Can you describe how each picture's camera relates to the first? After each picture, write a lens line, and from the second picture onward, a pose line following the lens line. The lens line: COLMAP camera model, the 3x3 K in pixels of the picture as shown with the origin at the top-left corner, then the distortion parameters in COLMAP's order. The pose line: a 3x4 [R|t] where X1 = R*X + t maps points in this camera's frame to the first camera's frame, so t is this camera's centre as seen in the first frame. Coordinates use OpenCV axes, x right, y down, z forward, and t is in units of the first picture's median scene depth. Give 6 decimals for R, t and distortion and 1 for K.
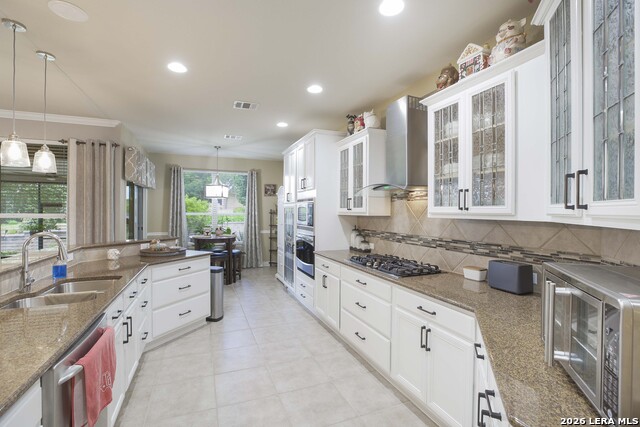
lens RADIAL K [[293.5, 0, 320.0], [0, 293.5, 213.5], [0, 0, 1]] dist [-0.053337, 0.018338]
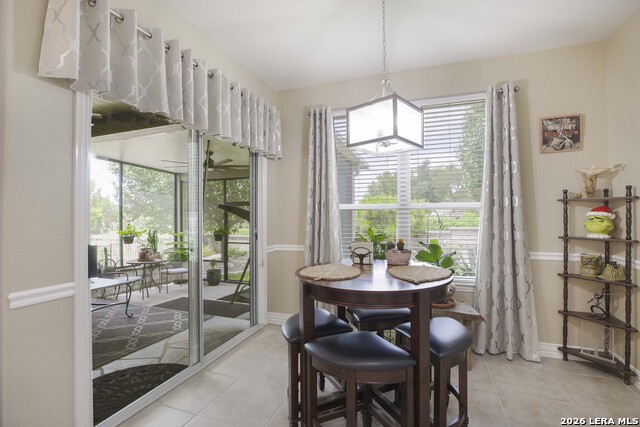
lens RADIAL K [[308.0, 0, 320.0], [0, 308.0, 213.5], [0, 0, 1]] dist [-0.028665, 0.000462]
pose [[0.744744, -0.012665, -0.667230, -0.183144], [0.003948, 0.999886, -0.014572, 0.021156], [0.667339, 0.008218, 0.744709, 0.698638]]
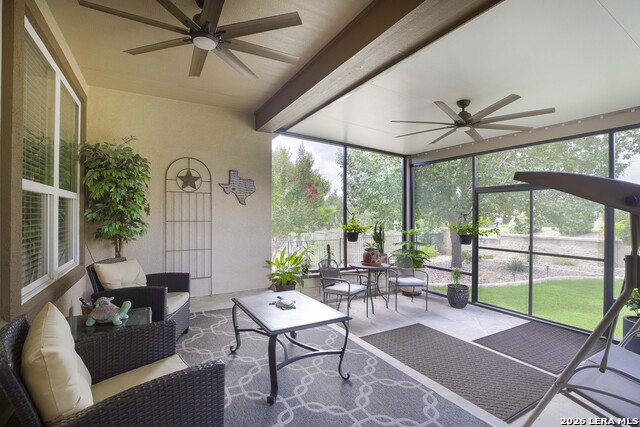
lens RADIAL K [[293.5, 0, 320.0], [0, 293.5, 213.5], [0, 0, 1]] dist [-0.053337, 0.018338]
pose [[0.150249, -0.007329, -0.988621, -0.629361], [-0.009905, 0.999911, -0.008918, 0.039581], [0.988599, 0.011133, 0.150163, 0.843788]]
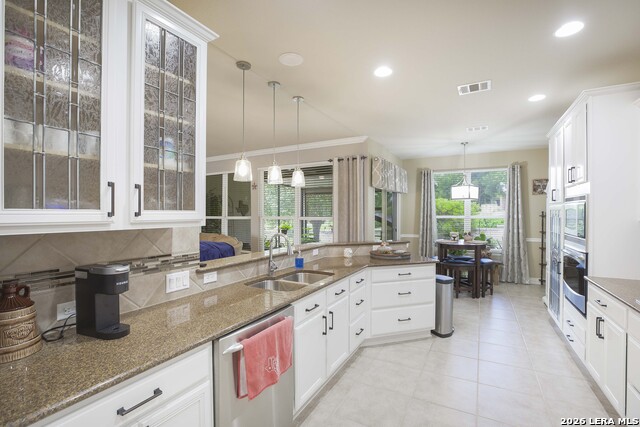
lens RADIAL K [[293.5, 0, 320.0], [0, 293.5, 213.5], [0, 0, 1]] dist [-0.053337, 0.018338]
pose [[0.629617, -0.003208, -0.776899, 0.062265], [-0.001442, 0.999985, -0.005297, -0.004727], [0.776904, 0.004456, 0.629603, 0.084442]]
